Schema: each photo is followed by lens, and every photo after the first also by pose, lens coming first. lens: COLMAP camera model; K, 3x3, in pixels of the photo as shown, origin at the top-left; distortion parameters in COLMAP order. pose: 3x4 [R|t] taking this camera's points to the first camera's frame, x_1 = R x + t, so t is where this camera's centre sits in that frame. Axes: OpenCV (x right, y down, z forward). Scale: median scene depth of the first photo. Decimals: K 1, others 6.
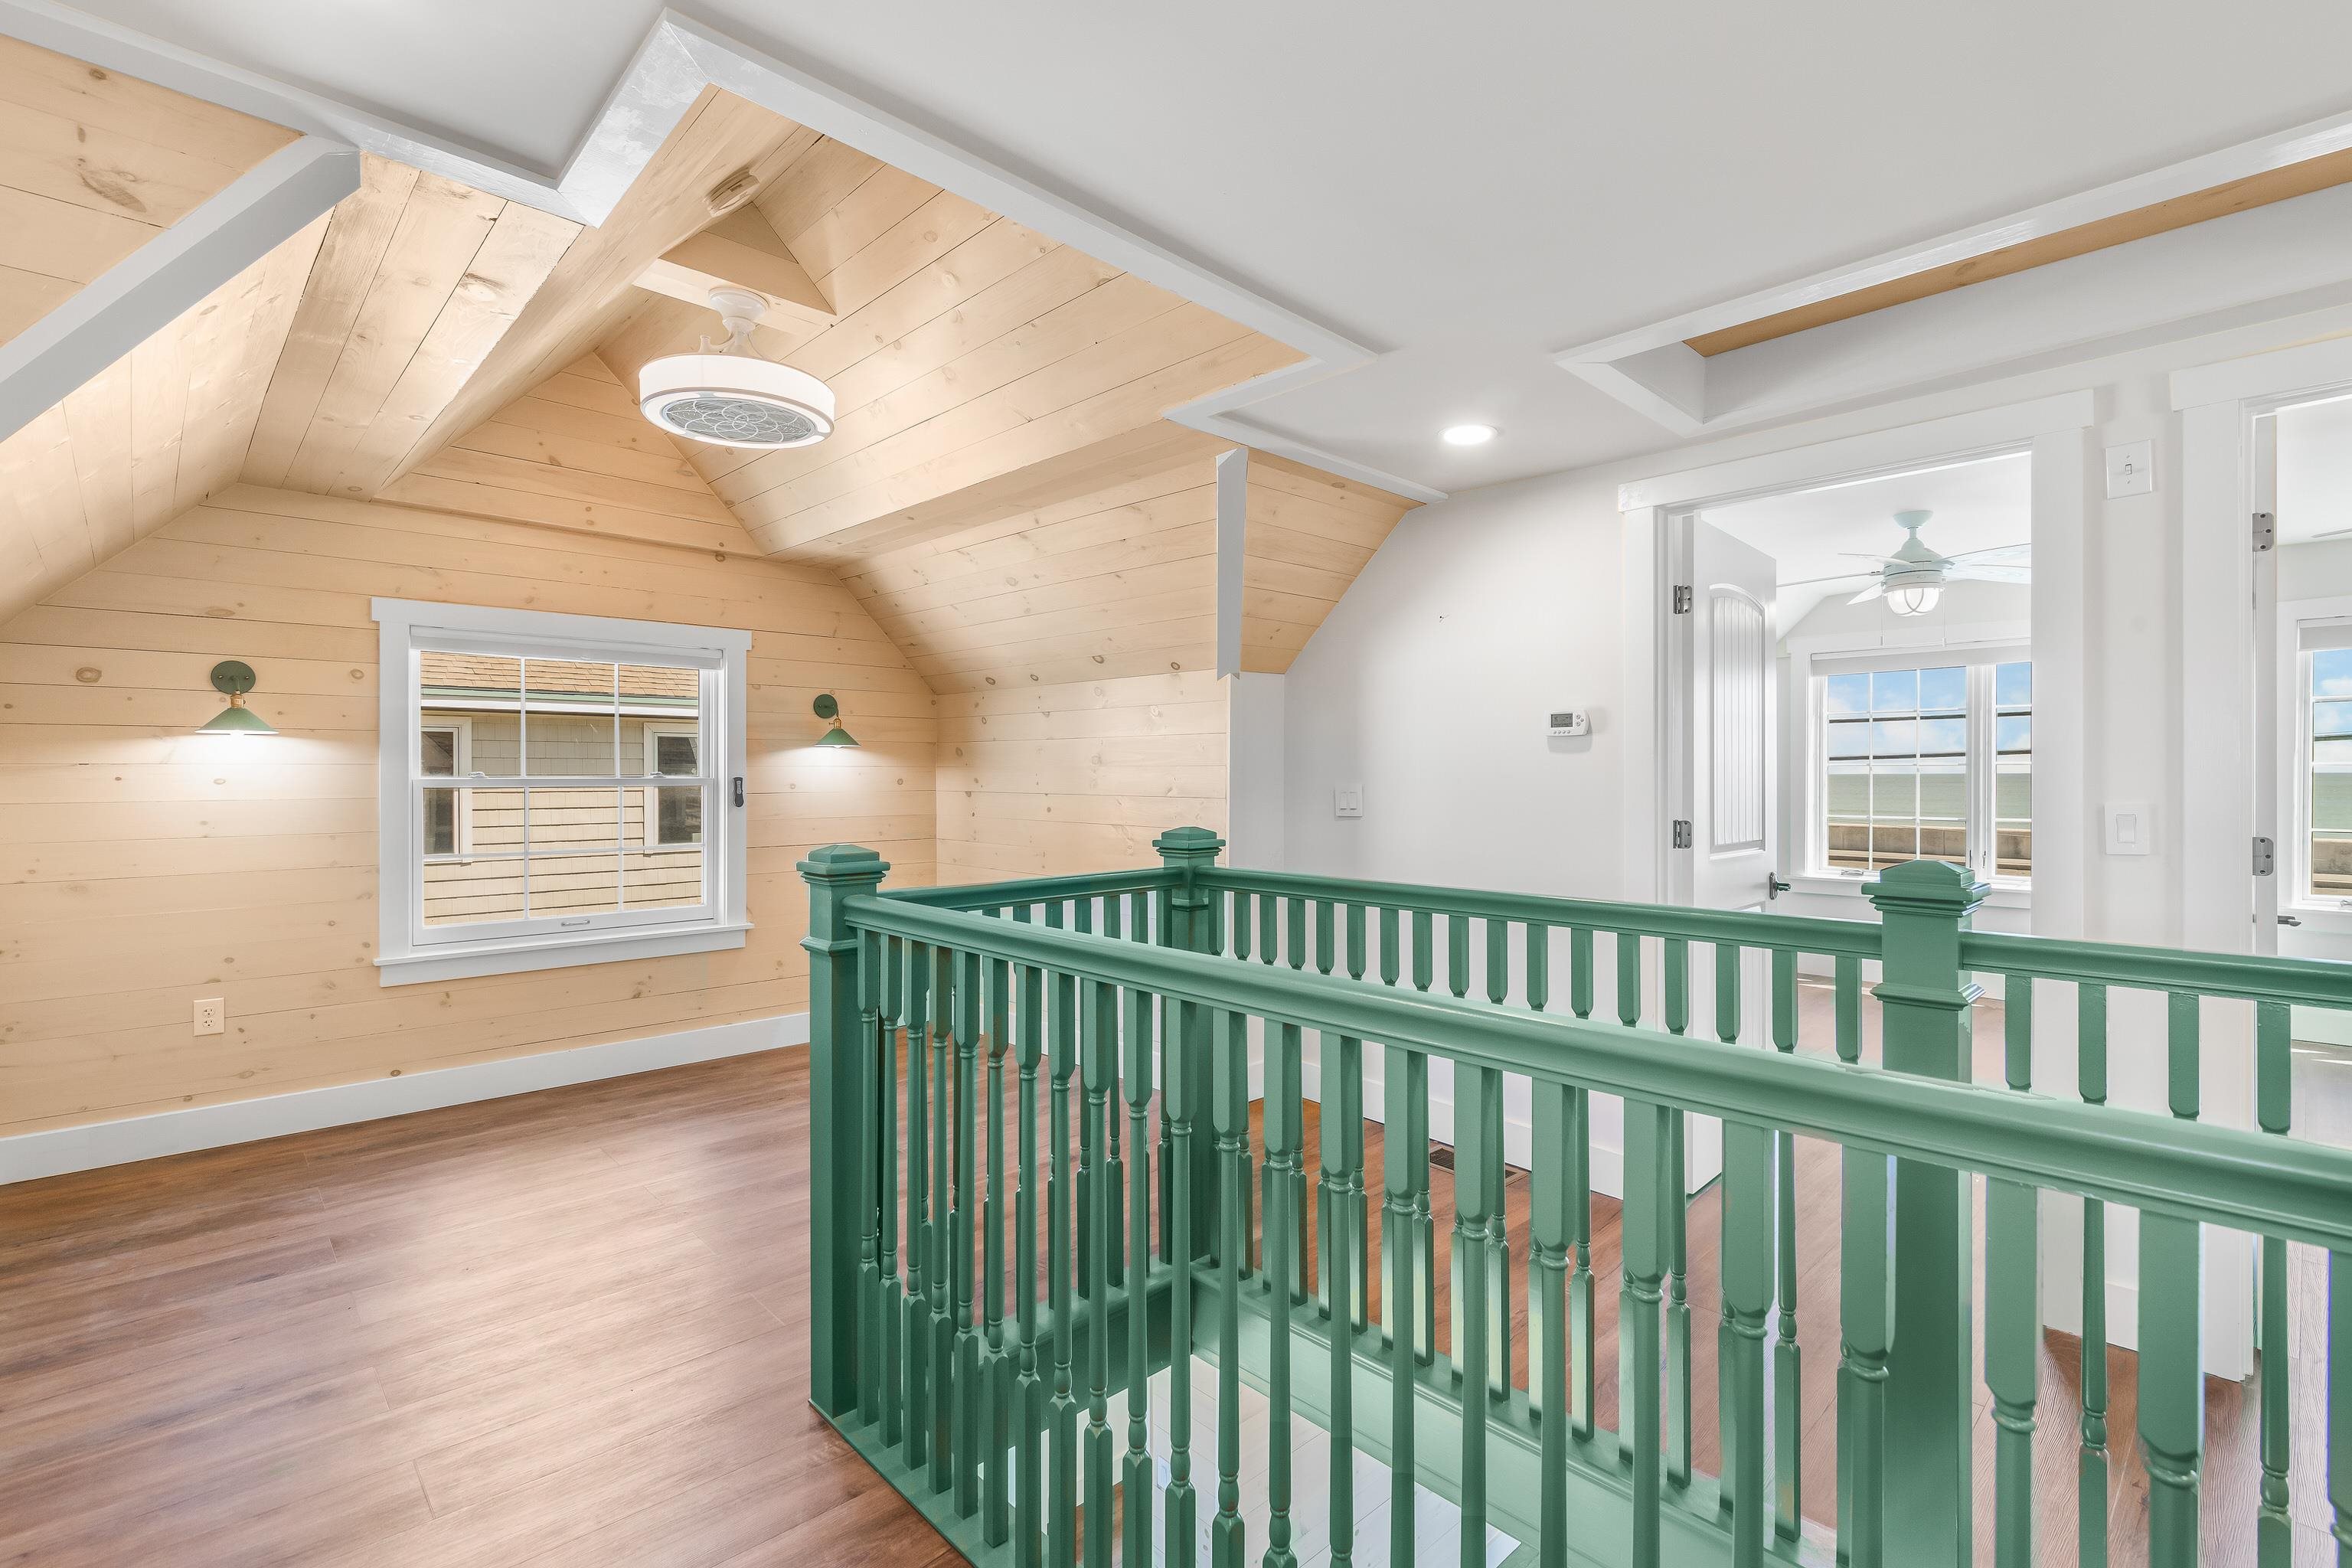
lens RADIAL K [[1064.3, 0, 1174.8], [0, 1064.3, 783.3], [0, 0, 1]] dist [-0.000530, -0.000154]
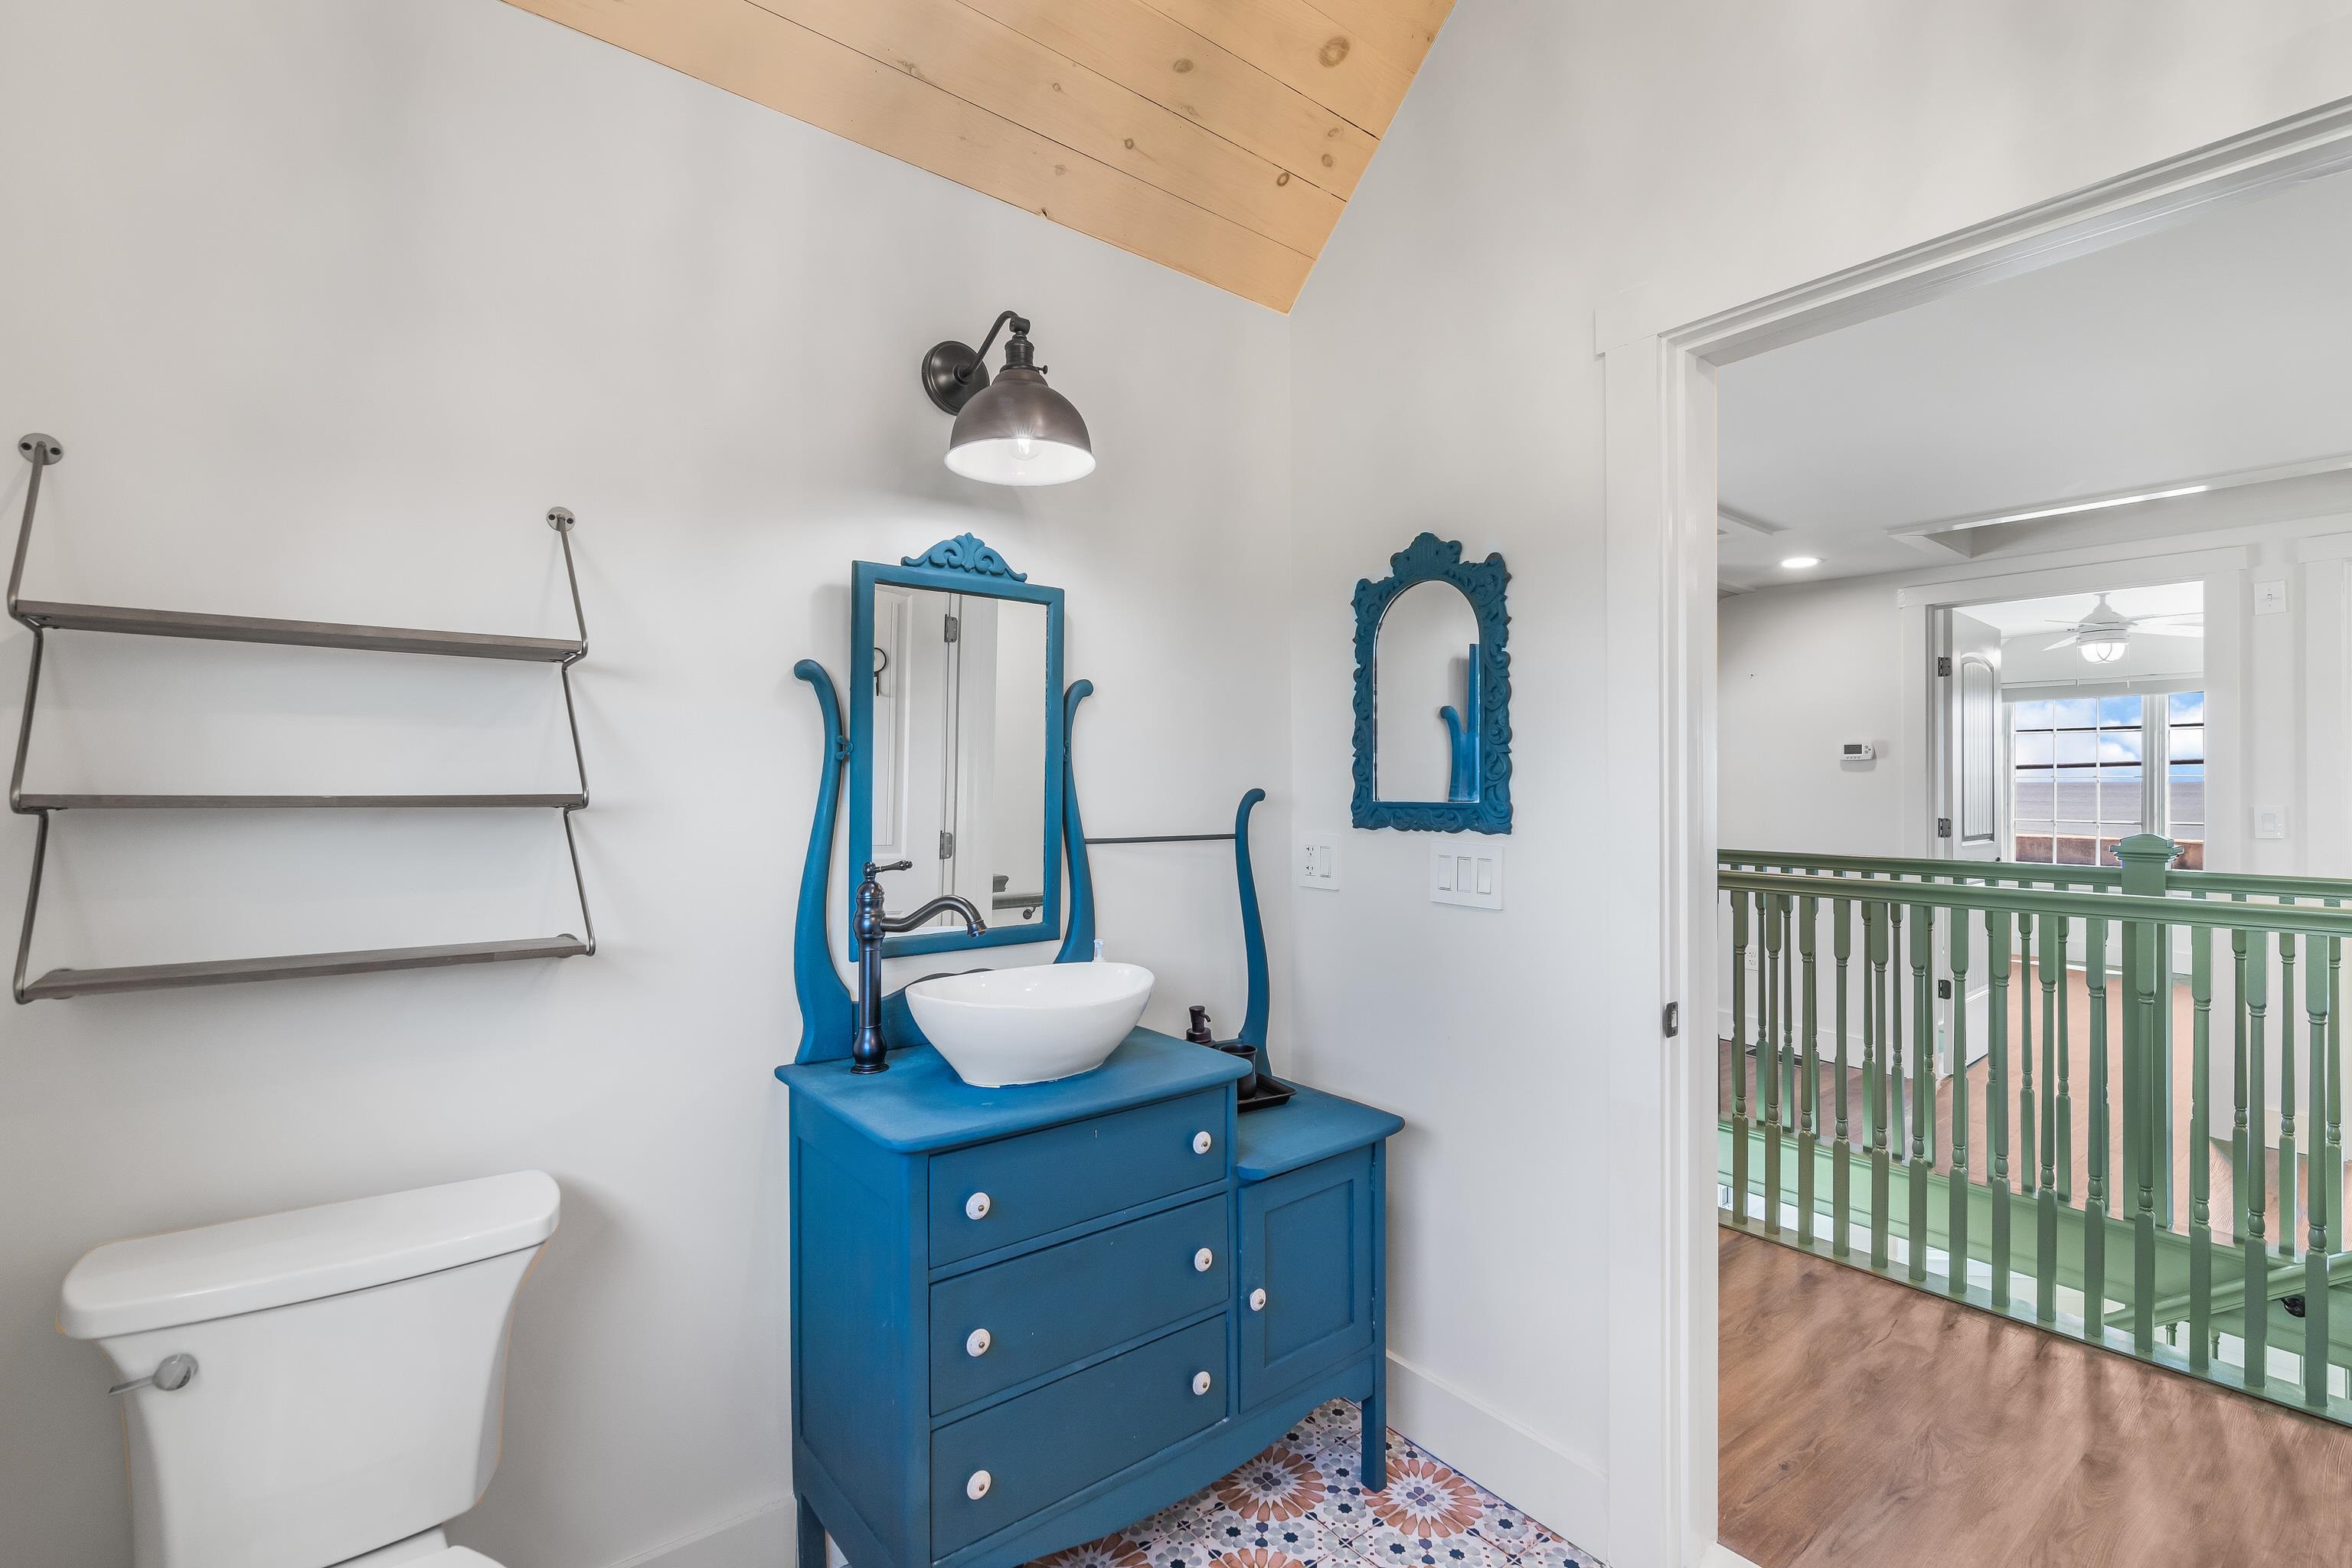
lens RADIAL K [[1064.3, 0, 1174.8], [0, 1064.3, 783.3], [0, 0, 1]] dist [-0.000530, -0.000154]
pose [[0.996135, 0.001229, -0.087828, -0.440539], [-0.001702, 0.999984, -0.005305, -0.003586], [0.087820, 0.005434, 0.996122, -0.538688]]
